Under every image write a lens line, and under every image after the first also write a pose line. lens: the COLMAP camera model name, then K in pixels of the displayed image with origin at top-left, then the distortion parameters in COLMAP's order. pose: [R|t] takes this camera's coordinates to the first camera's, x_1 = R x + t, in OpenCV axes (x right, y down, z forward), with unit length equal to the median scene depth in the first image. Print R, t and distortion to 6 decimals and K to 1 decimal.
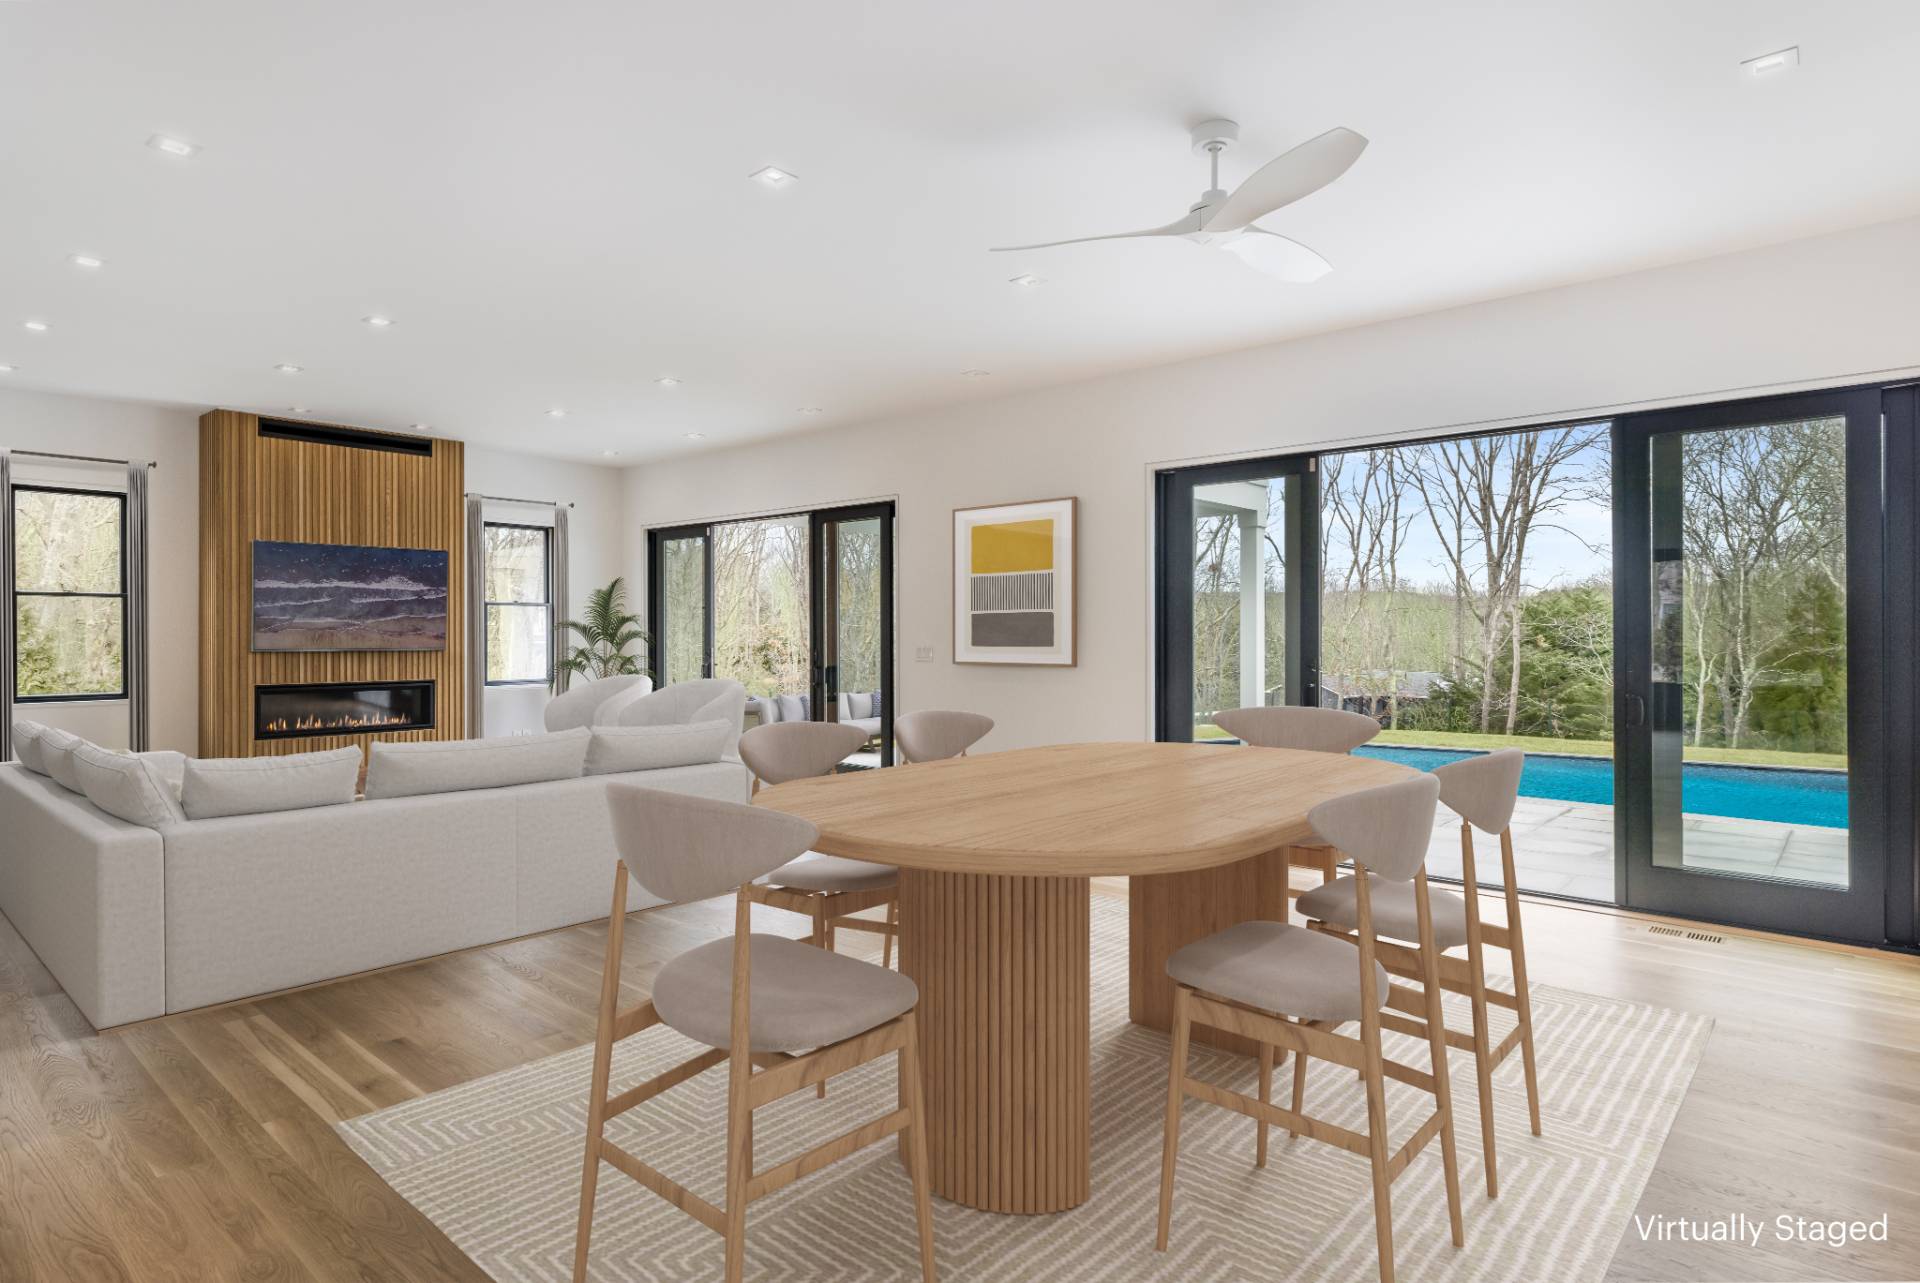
lens RADIAL K [[1036.5, 0, 951.5], [0, 1036.5, 637.3], [0, 0, 1]] dist [0.001480, 0.000493]
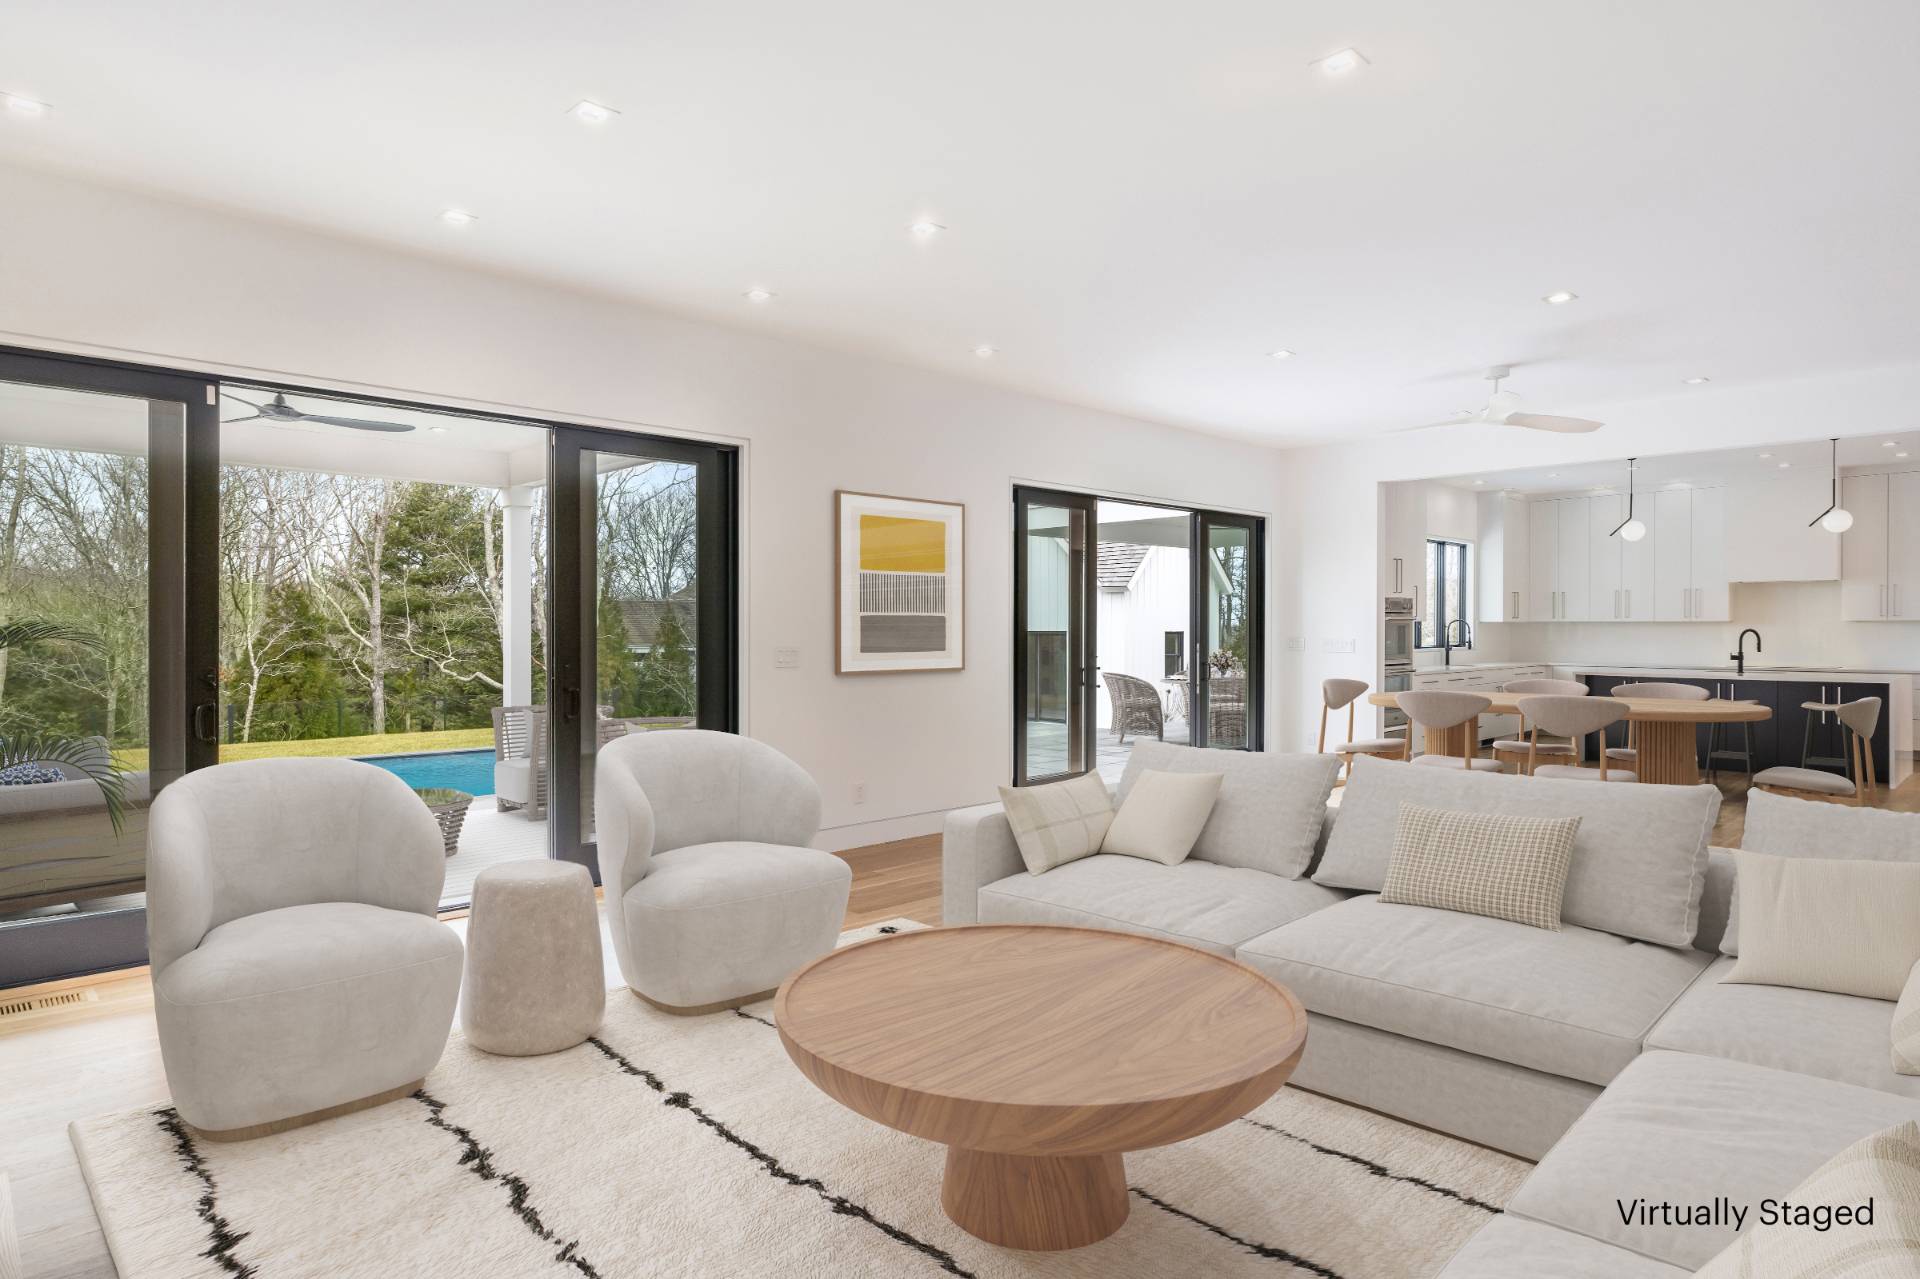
lens RADIAL K [[1036.5, 0, 944.8], [0, 1036.5, 641.0], [0, 0, 1]] dist [0.001480, 0.000493]
pose [[0.053851, -0.009600, 0.998503, -0.877917], [-0.004428, 0.999942, 0.009852, -0.010658], [-0.998539, -0.004952, 0.053805, 0.939104]]
